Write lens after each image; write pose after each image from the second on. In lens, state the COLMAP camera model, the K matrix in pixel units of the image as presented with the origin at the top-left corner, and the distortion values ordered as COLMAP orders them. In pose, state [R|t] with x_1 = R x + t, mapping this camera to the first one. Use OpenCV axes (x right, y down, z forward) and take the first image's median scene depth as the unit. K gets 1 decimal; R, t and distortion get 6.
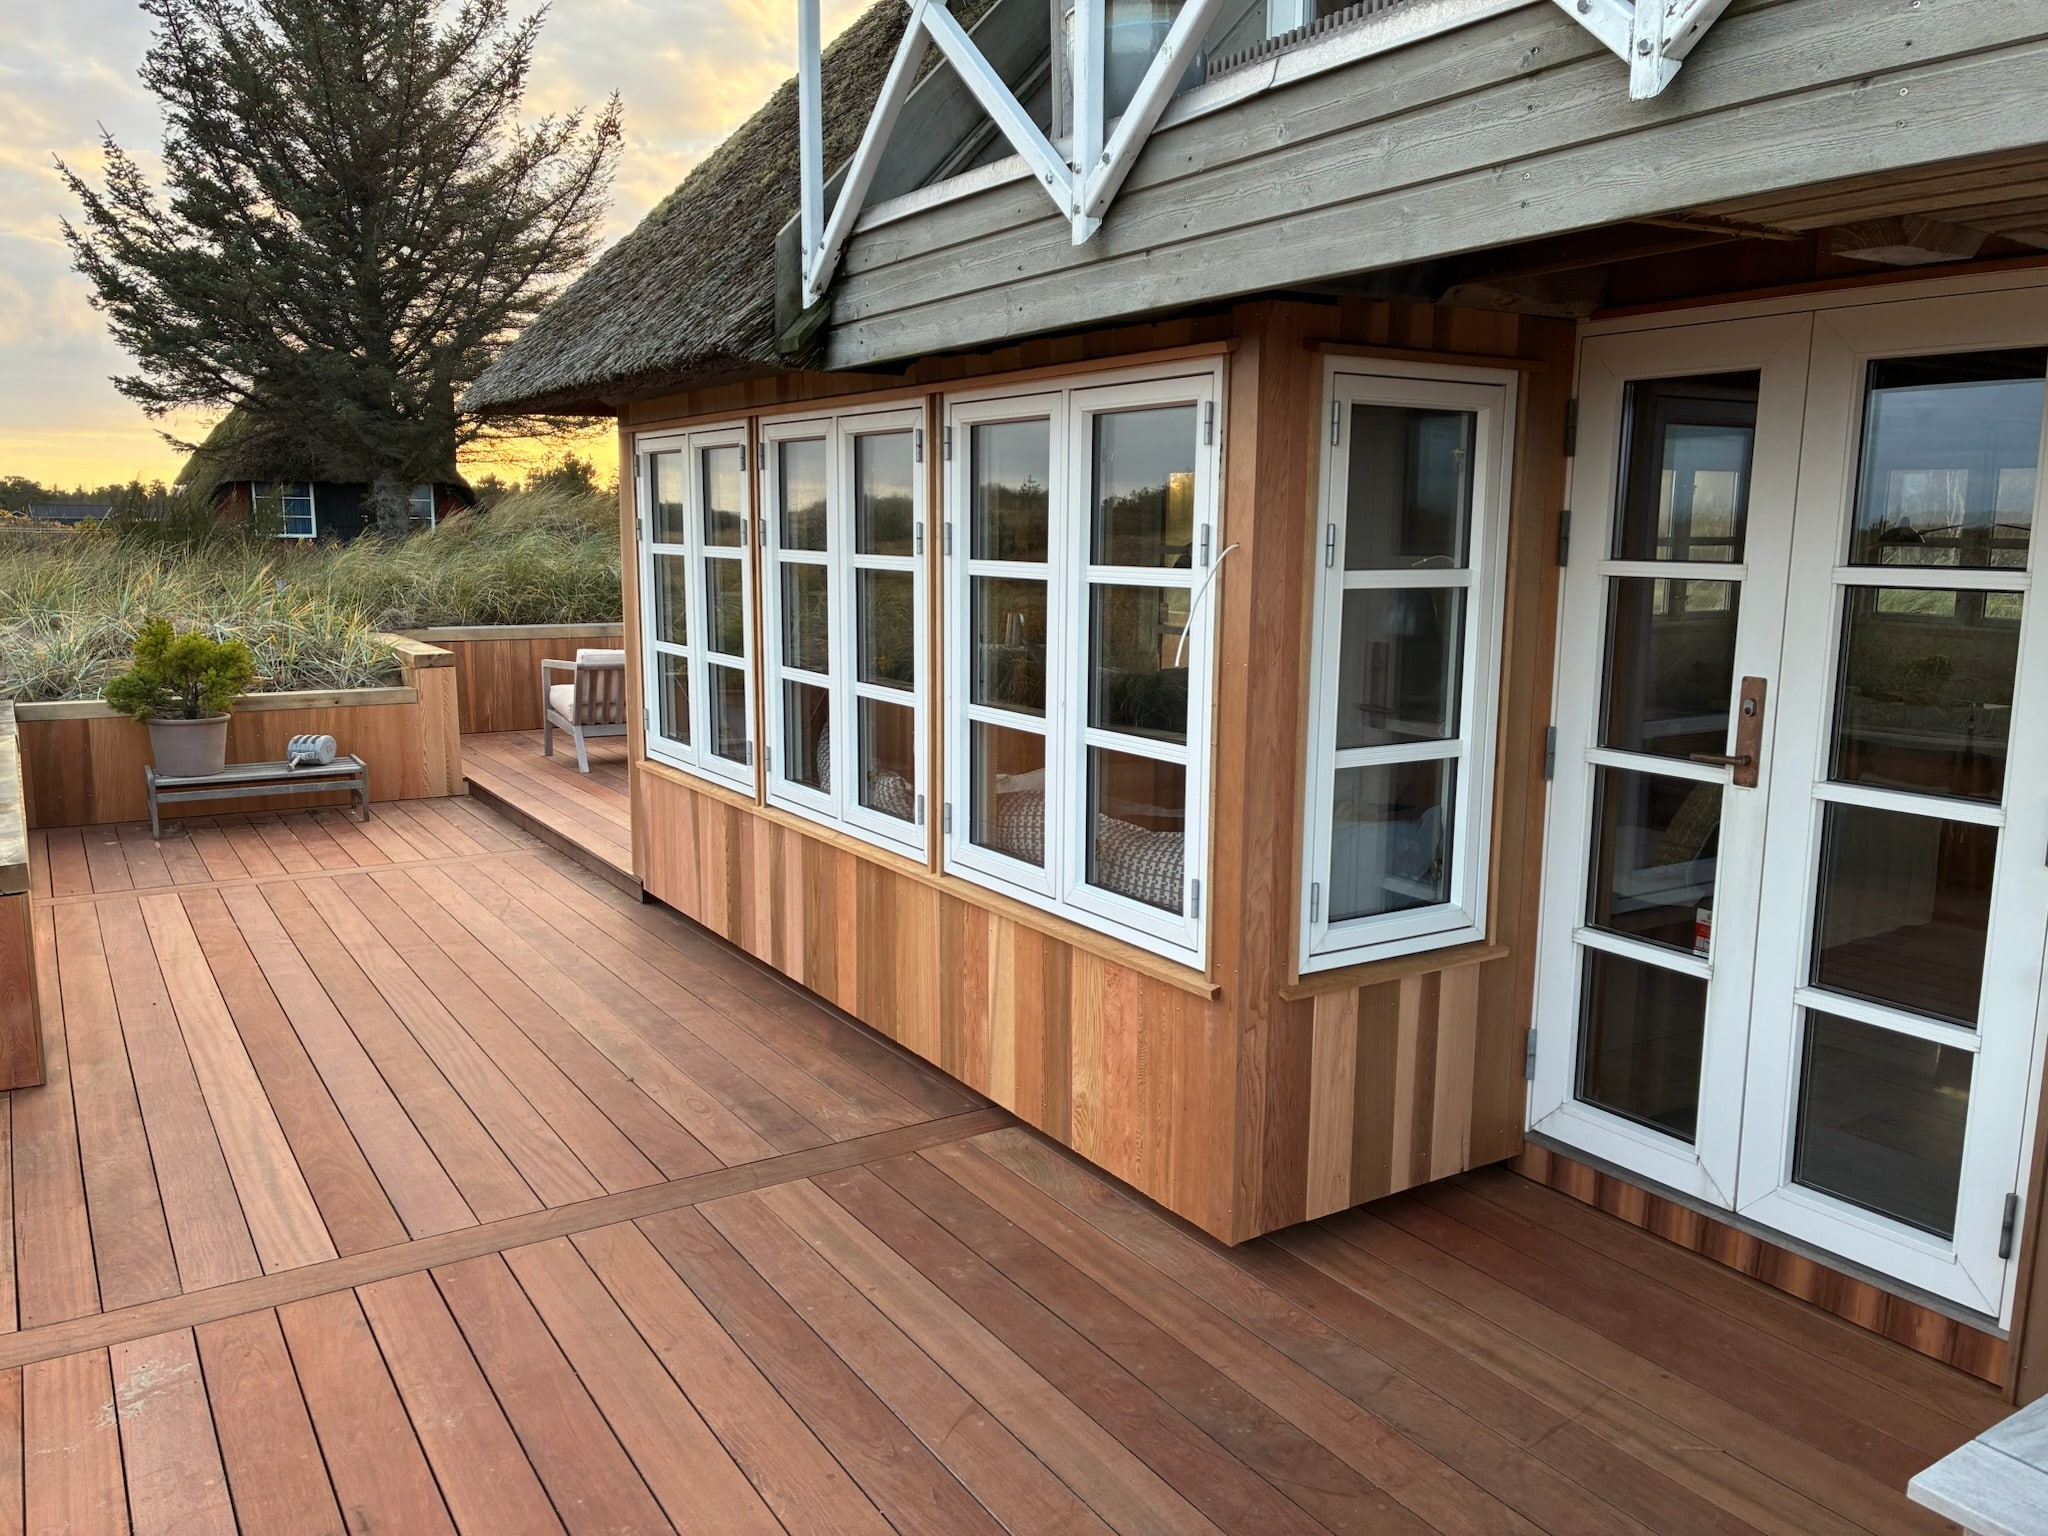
lens RADIAL K [[1551.1, 0, 1025.4], [0, 1551.1, 766.5], [0, 0, 1]] dist [0.048603, -0.050358]
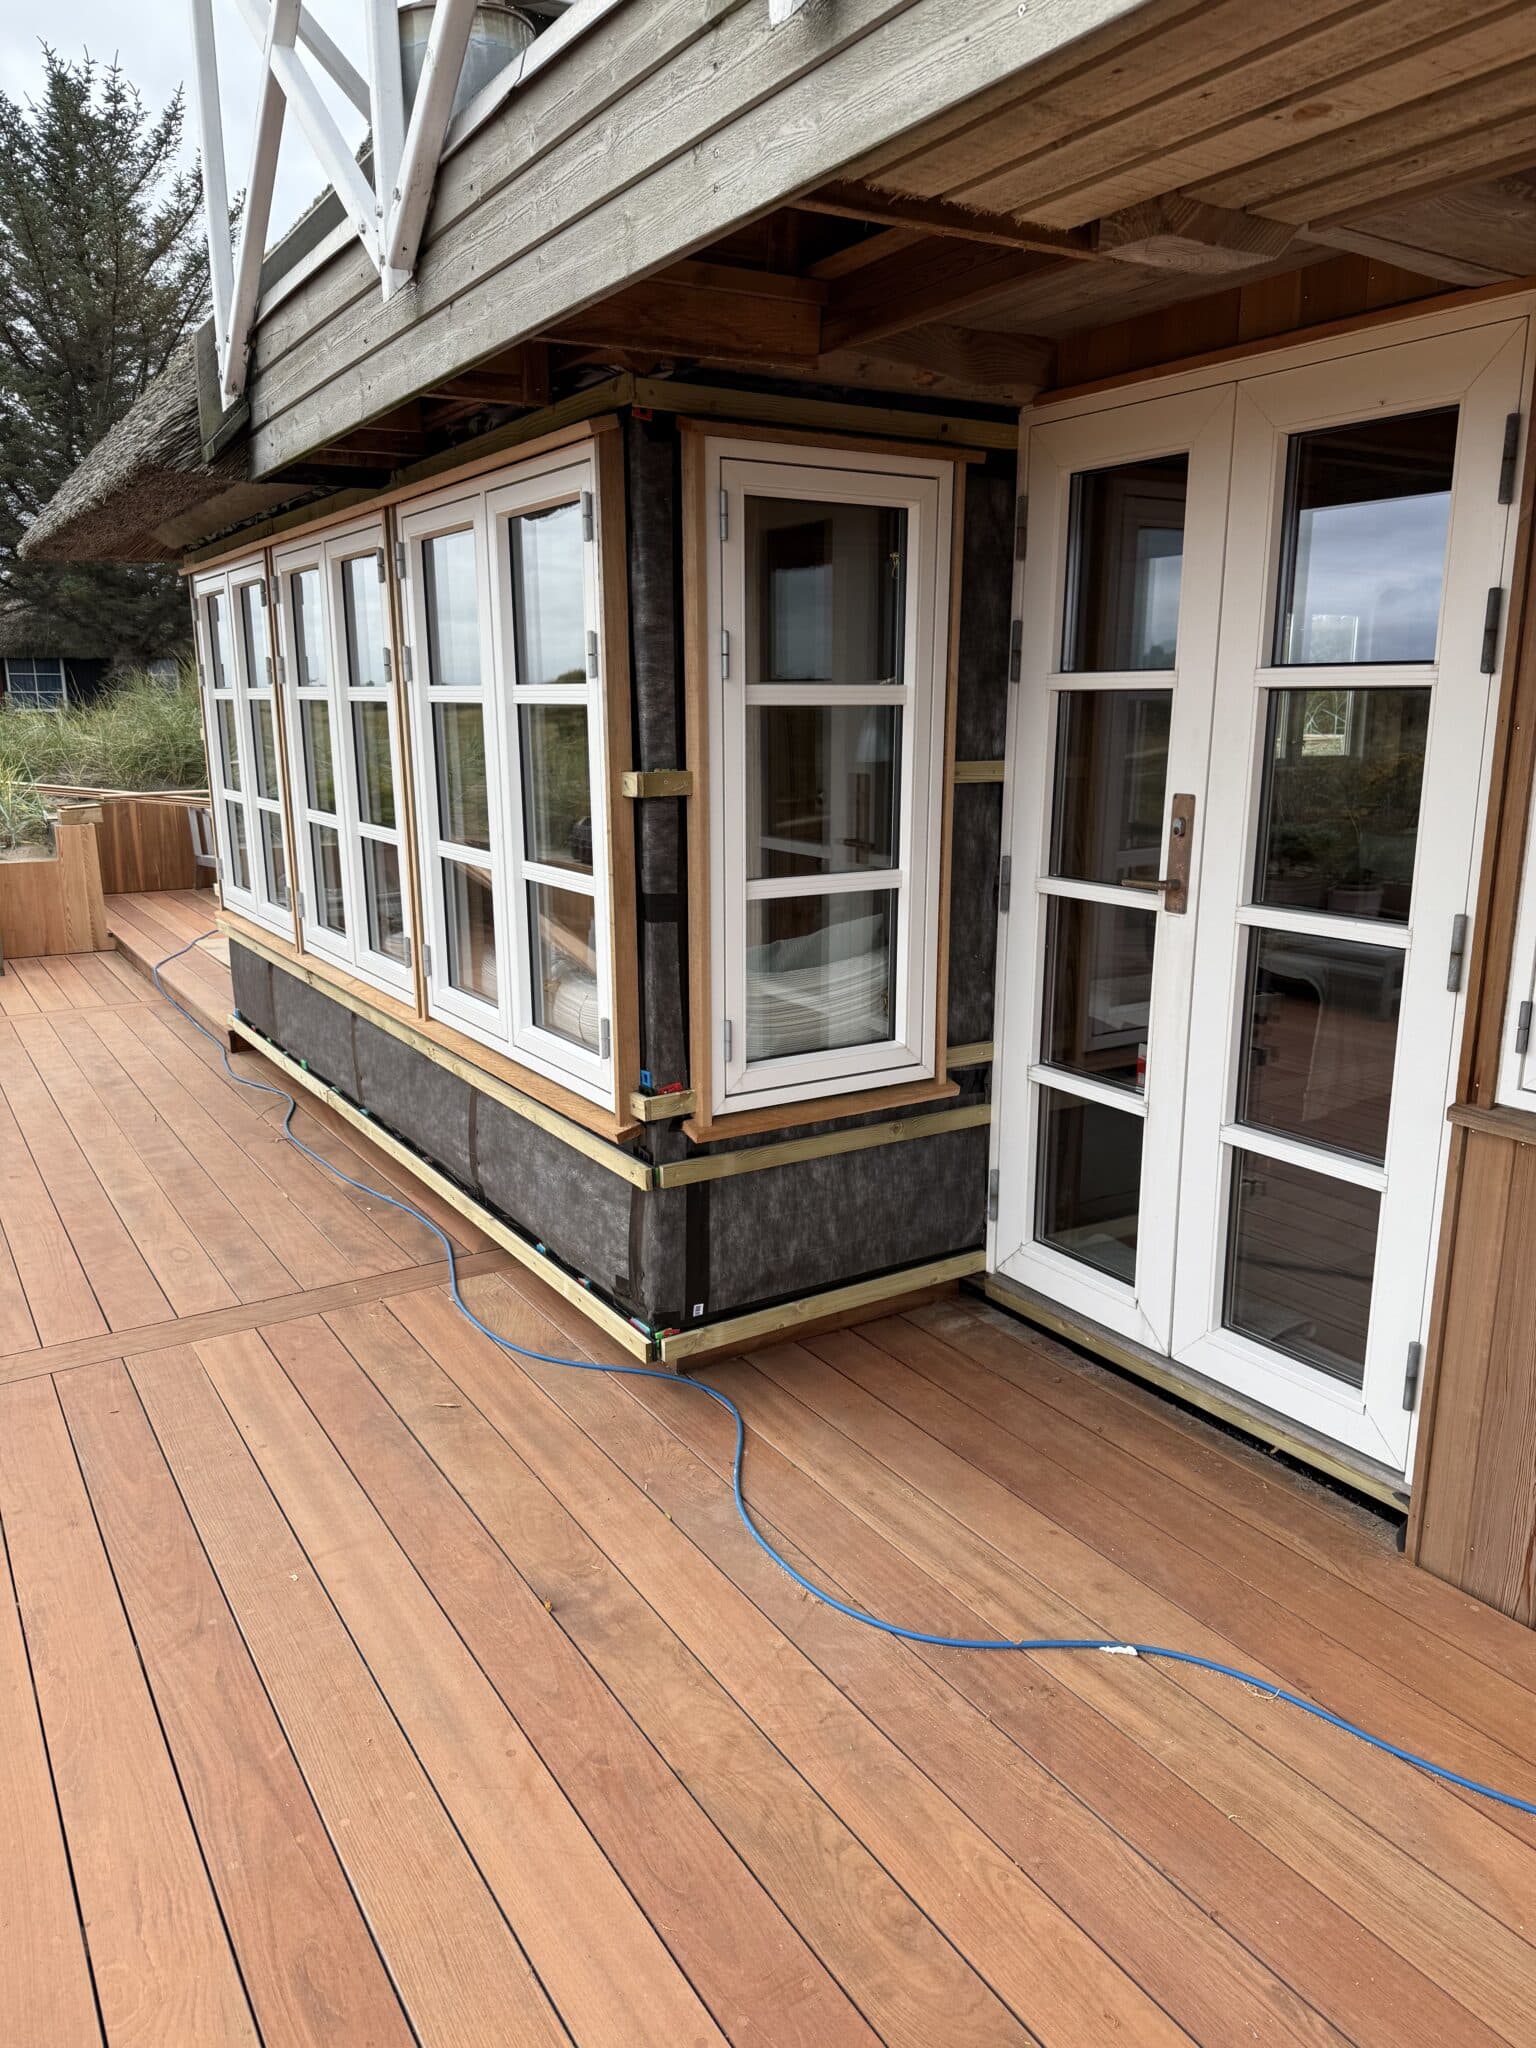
lens RADIAL K [[1449.5, 0, 763.4], [0, 1449.5, 1020.4], [0, 0, 1]] dist [0.032546, -0.010692]
pose [[0.999943, -0.008044, -0.006952, 0.205463], [0.008470, 0.997937, 0.063639, 0.018842], [0.006426, -0.063694, 0.997949, 0.117398]]
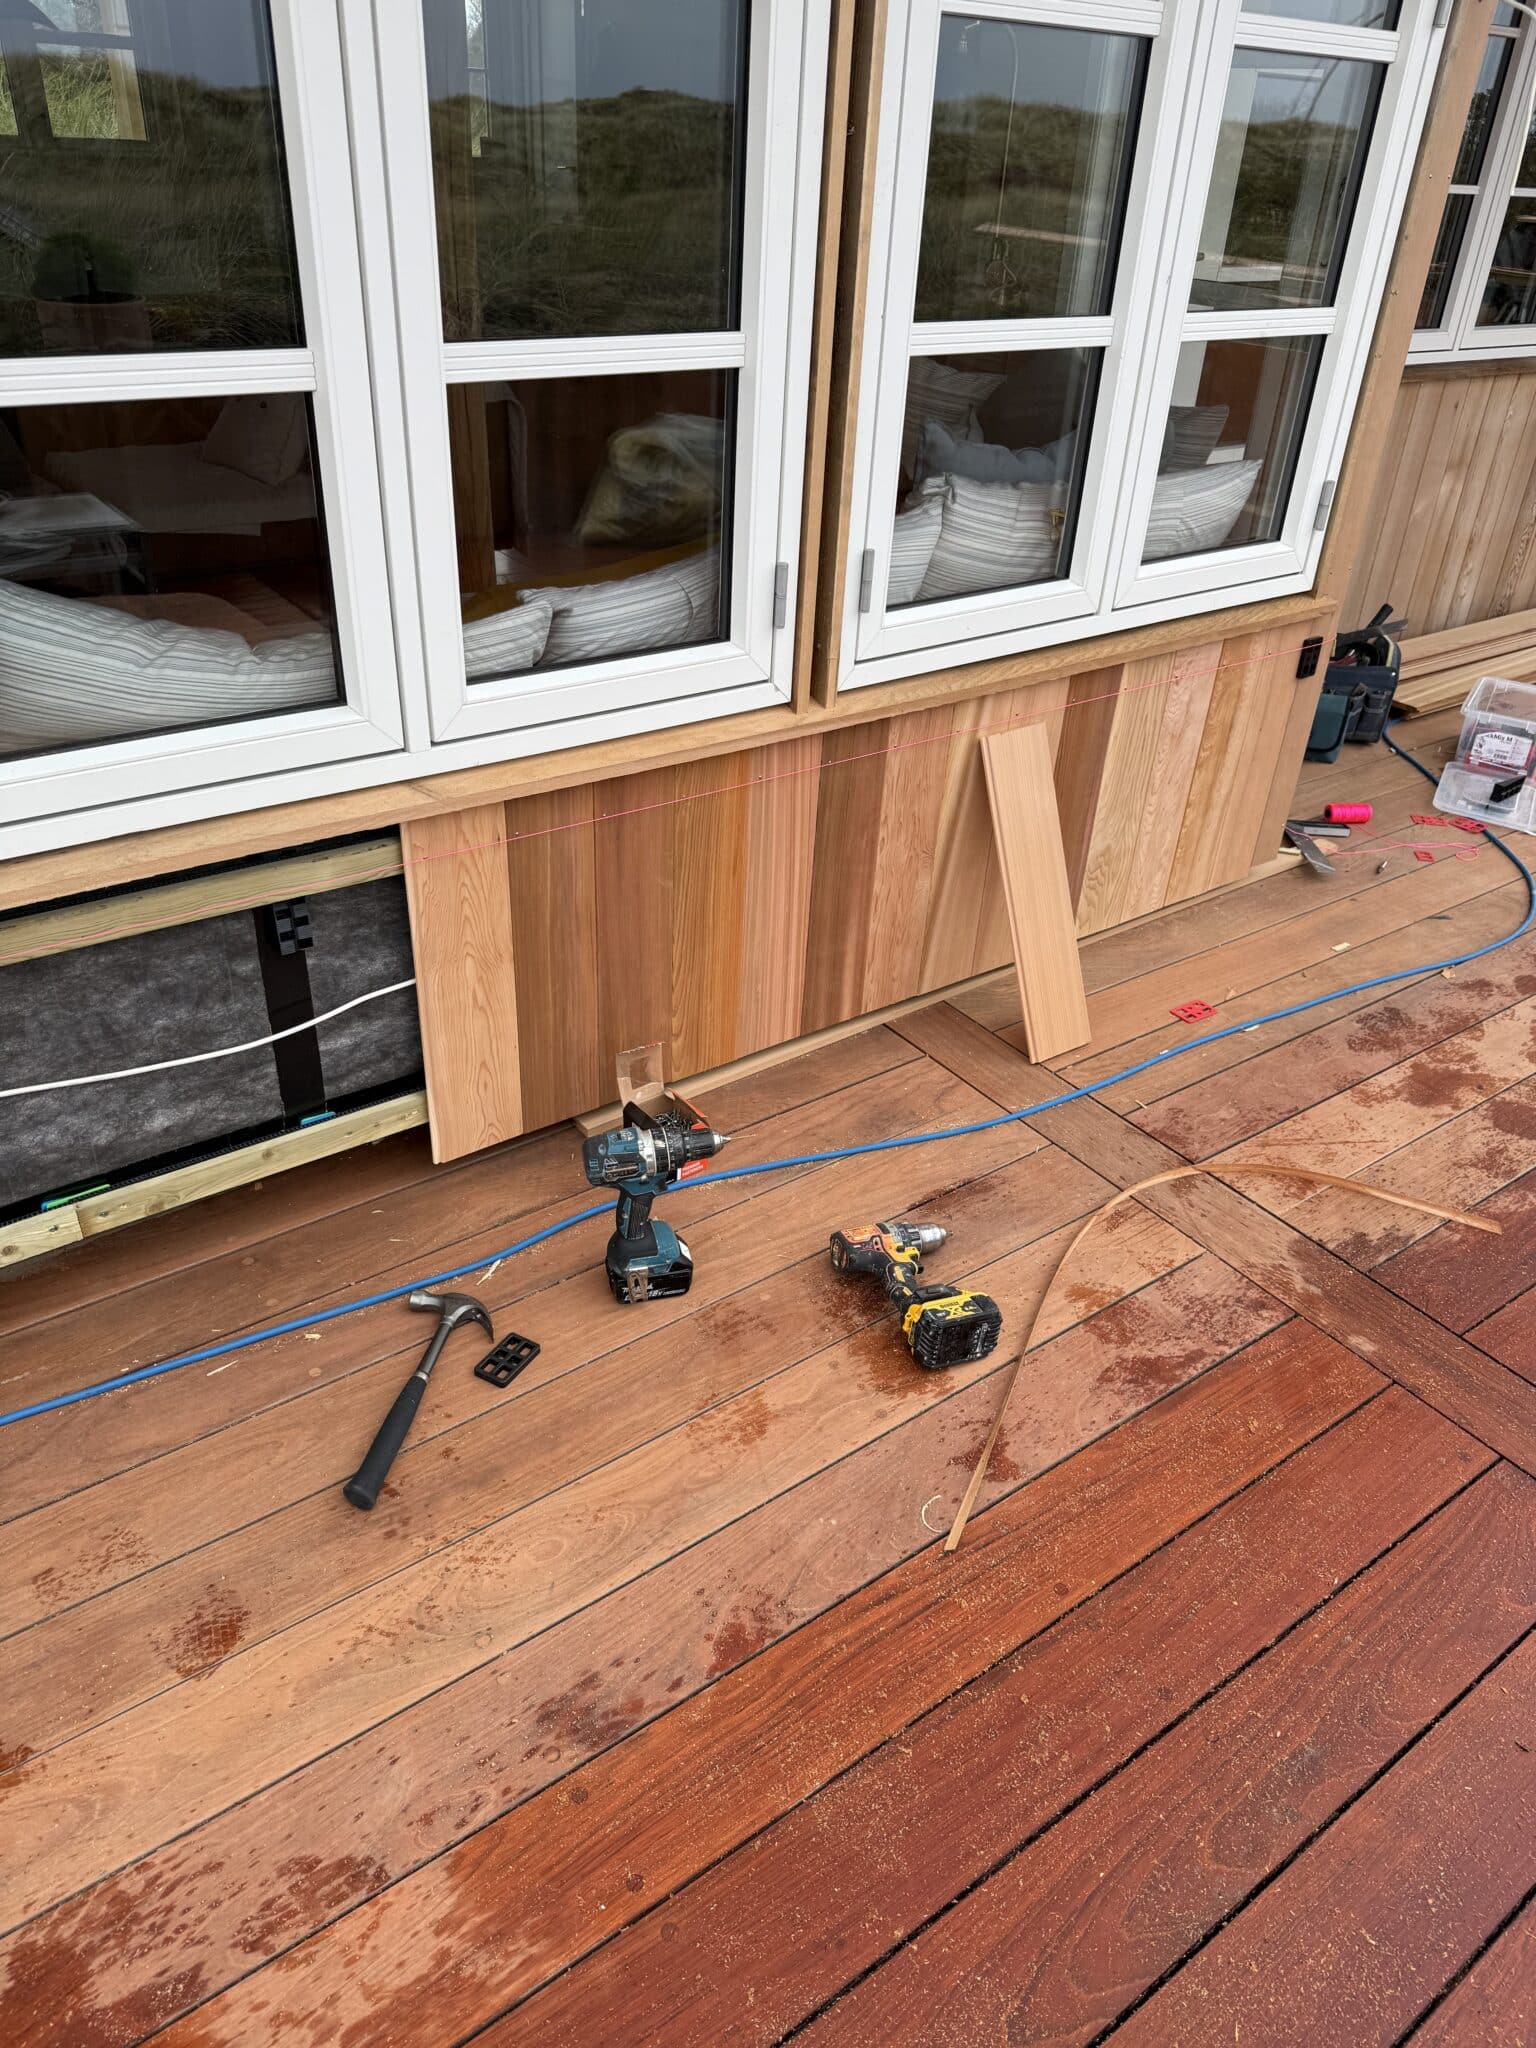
lens RADIAL K [[1449.5, 0, 763.4], [0, 1449.5, 1020.4], [0, 0, 1]] dist [0.032546, -0.010692]
pose [[-0.073207, -0.521571, 0.850062, -0.658504], [0.120584, 0.841466, 0.526682, -0.128254], [-0.990000, 0.141061, 0.001292, 1.277185]]
